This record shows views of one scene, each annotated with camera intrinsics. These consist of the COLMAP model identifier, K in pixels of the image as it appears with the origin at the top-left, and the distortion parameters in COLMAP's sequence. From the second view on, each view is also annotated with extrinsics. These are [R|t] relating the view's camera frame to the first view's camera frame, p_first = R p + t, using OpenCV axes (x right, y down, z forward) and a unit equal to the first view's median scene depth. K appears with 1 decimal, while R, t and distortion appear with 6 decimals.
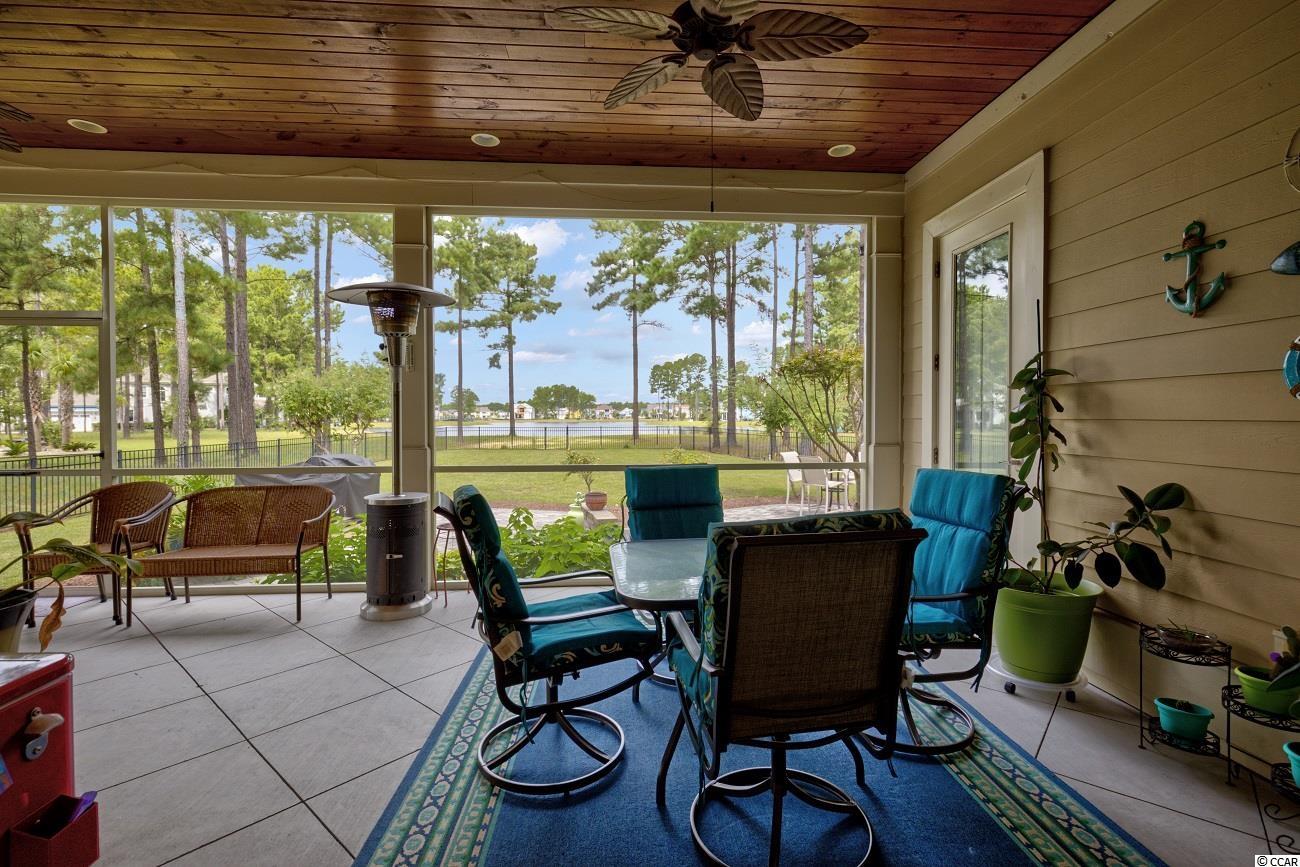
lens RADIAL K [[595.6, 0, 656.4], [0, 595.6, 425.4], [0, 0, 1]] dist [0.003363, -0.000257]
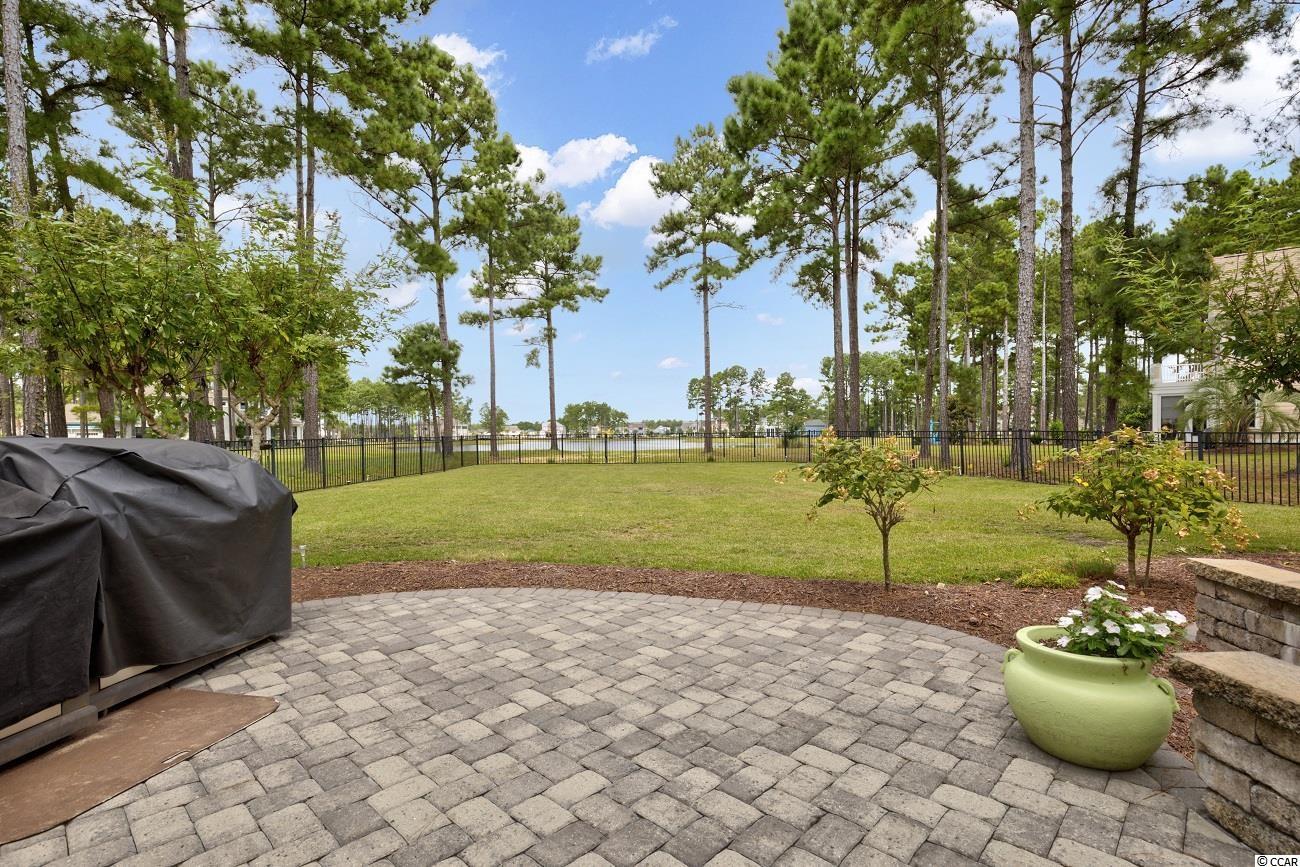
lens RADIAL K [[623.9, 0, 651.6], [0, 623.9, 456.3], [0, 0, 1]] dist [0.002170, 0.000143]
pose [[0.997909, -0.006035, -0.064345, -0.056251], [0.007316, 0.999779, 0.019700, 0.012208], [0.064212, -0.020130, 0.997733, 0.159088]]
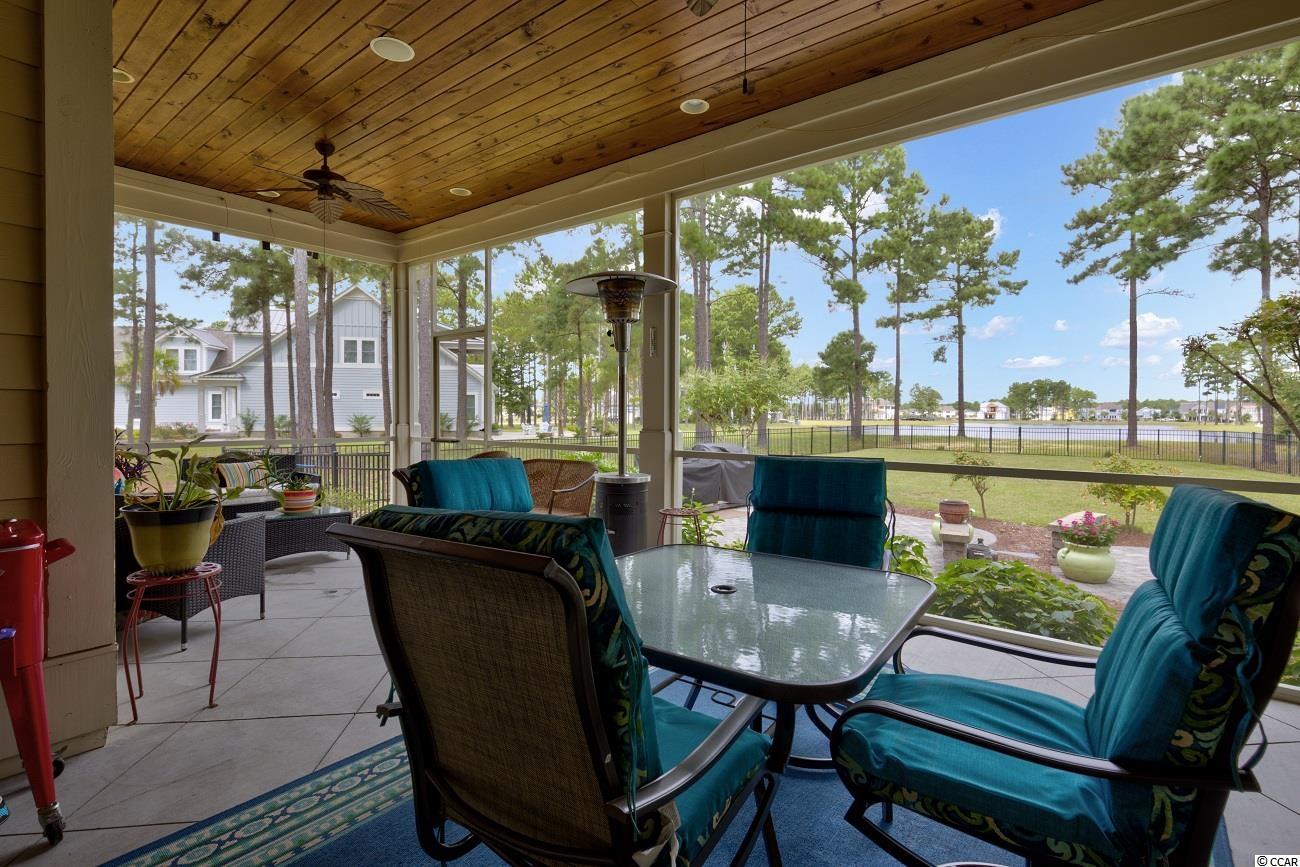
lens RADIAL K [[601.3, 0, 658.2], [0, 601.3, 421.9], [0, 0, 1]] dist [-0.001944, -0.000896]
pose [[0.744353, 0.017003, -0.667570, 0.027633], [-0.019956, 0.999796, 0.003213, 0.001796], [0.667489, 0.010930, 0.744540, 0.022348]]
